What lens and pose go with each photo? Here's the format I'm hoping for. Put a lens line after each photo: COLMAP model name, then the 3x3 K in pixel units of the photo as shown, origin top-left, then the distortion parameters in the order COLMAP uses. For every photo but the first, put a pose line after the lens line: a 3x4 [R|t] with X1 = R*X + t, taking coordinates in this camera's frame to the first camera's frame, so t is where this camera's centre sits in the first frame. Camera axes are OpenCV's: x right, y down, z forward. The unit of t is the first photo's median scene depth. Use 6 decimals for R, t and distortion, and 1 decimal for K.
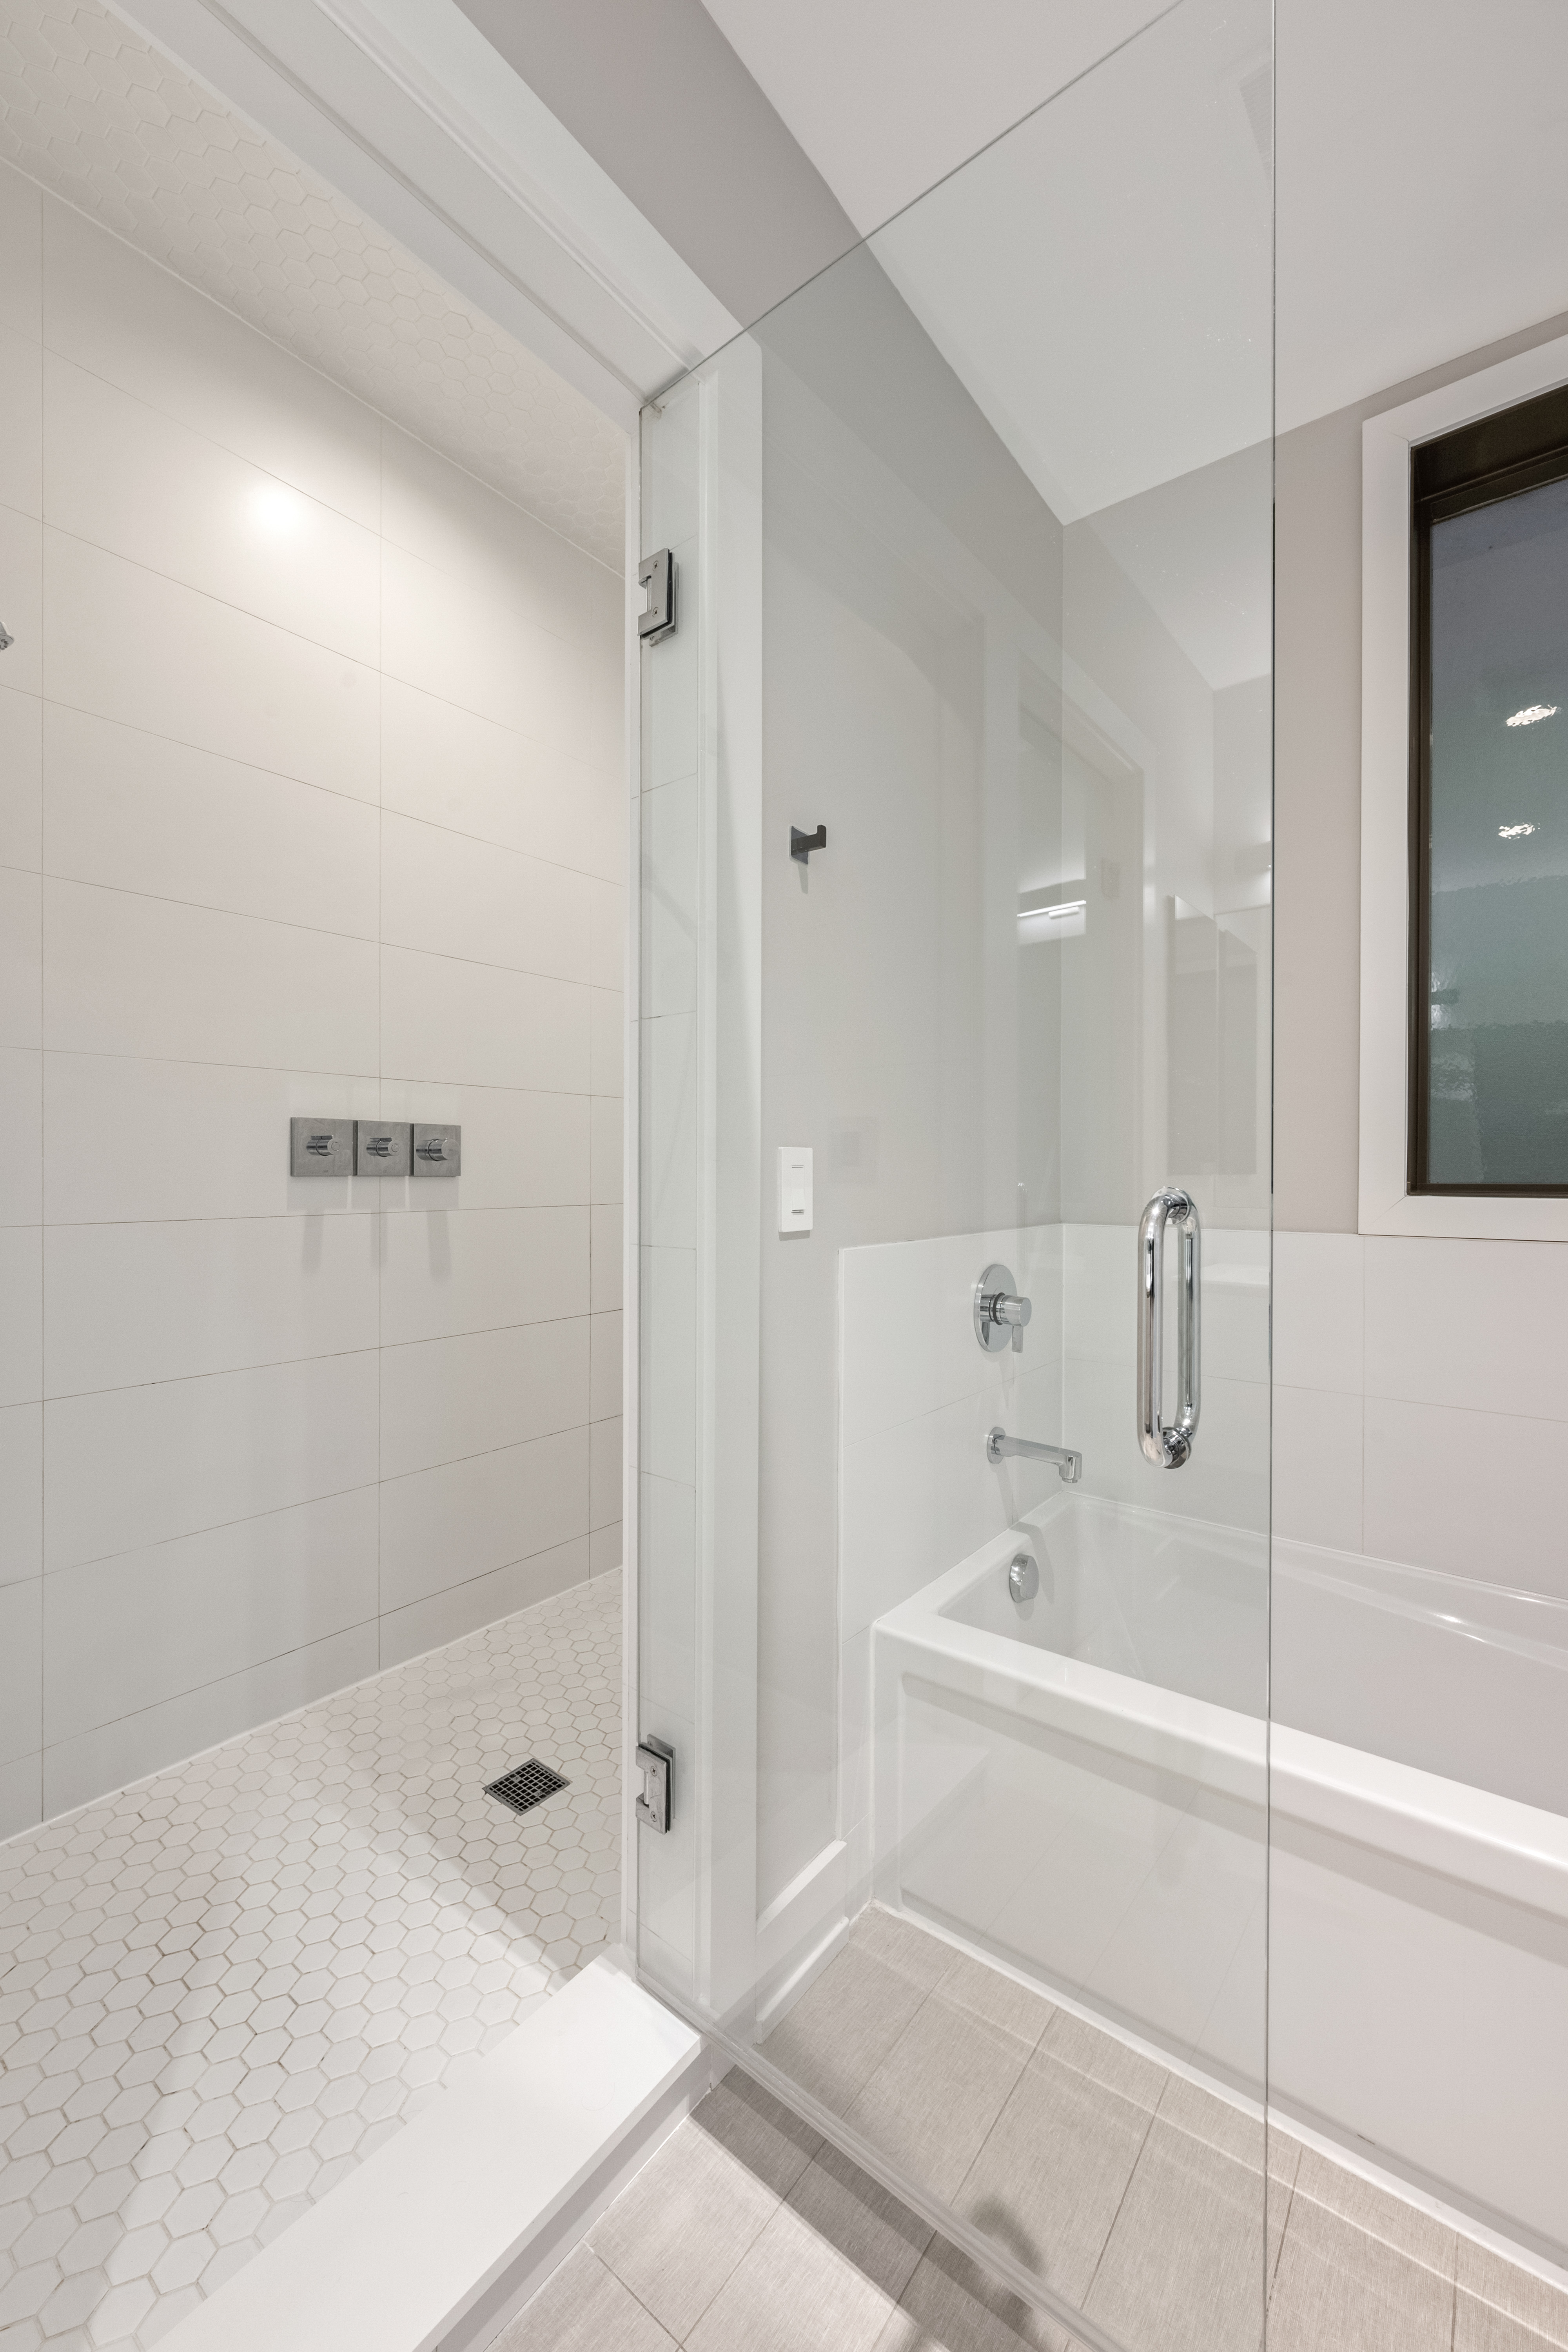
lens RADIAL K [[925.9, 0, 771.4], [0, 925.9, 1168.1], [0, 0, 1]] dist [0.006997, -0.000793]
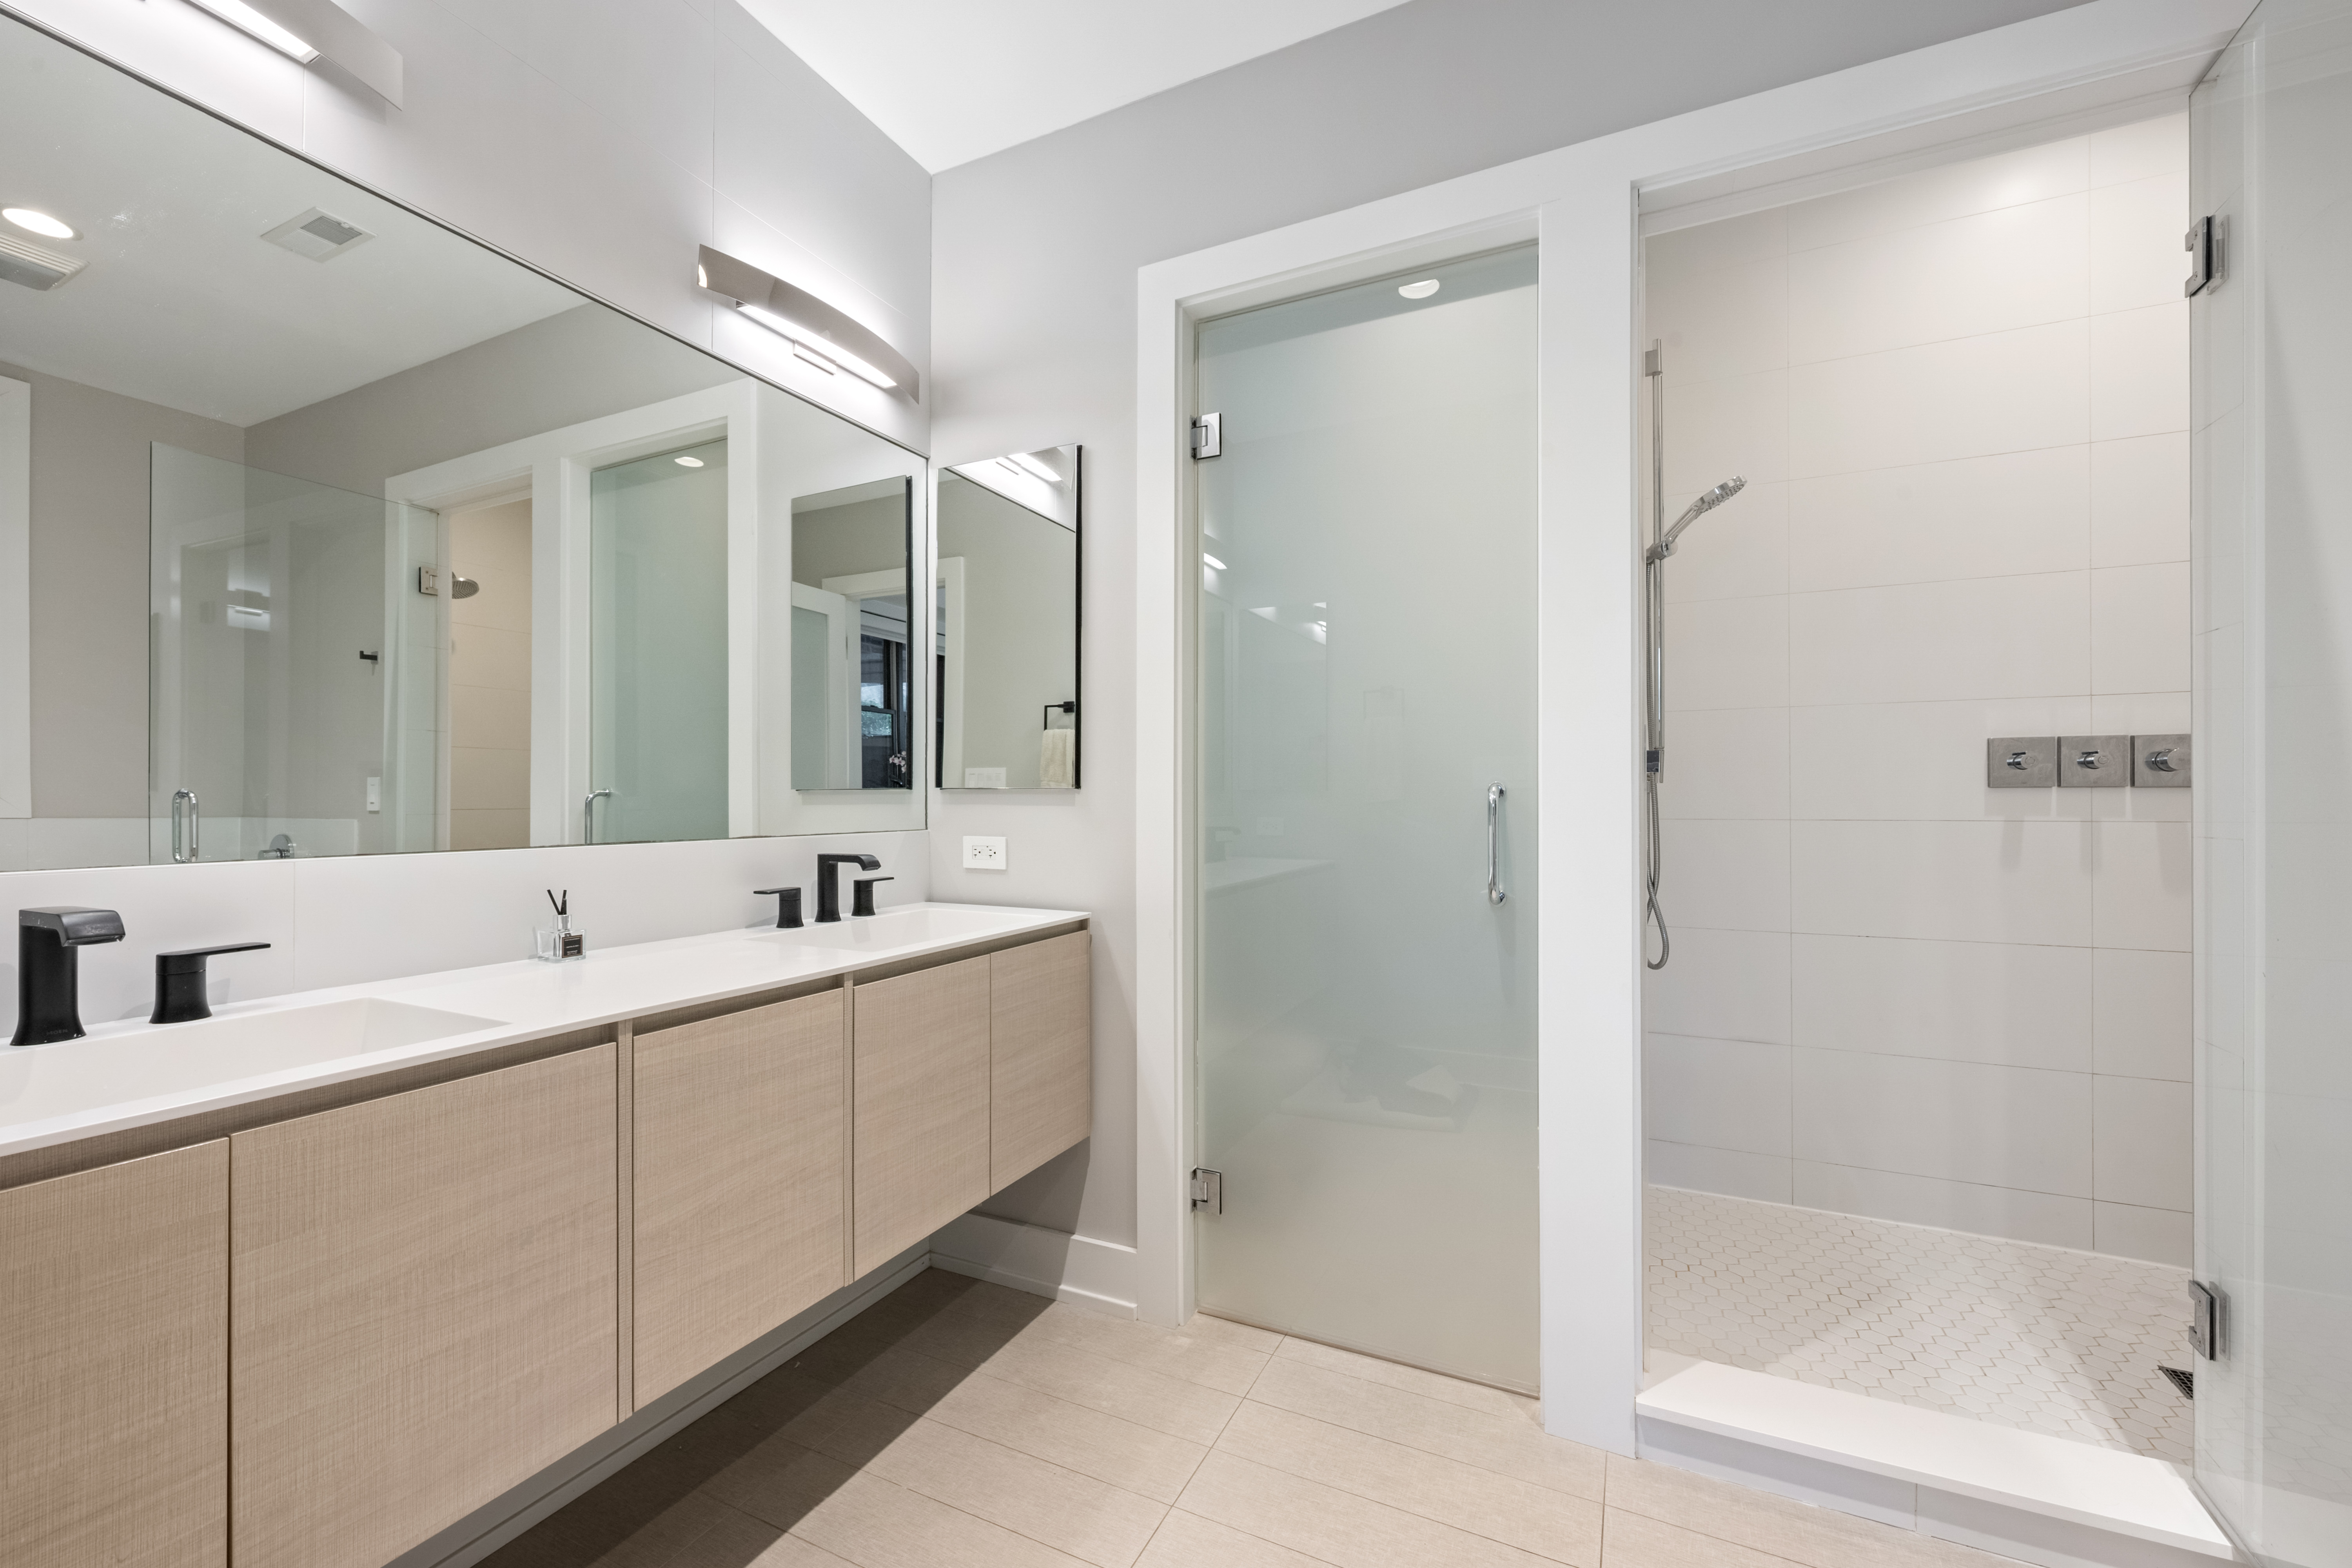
lens RADIAL K [[925.9, 0, 1178.9], [0, 925.9, 794.5], [0, 0, 1]] dist [0.006997, -0.000793]
pose [[0.209730, -0.004297, -0.977750, 0.431096], [0.000833, 0.999991, -0.004216, 0.021896], [0.977759, 0.000070, 0.209732, -0.266828]]
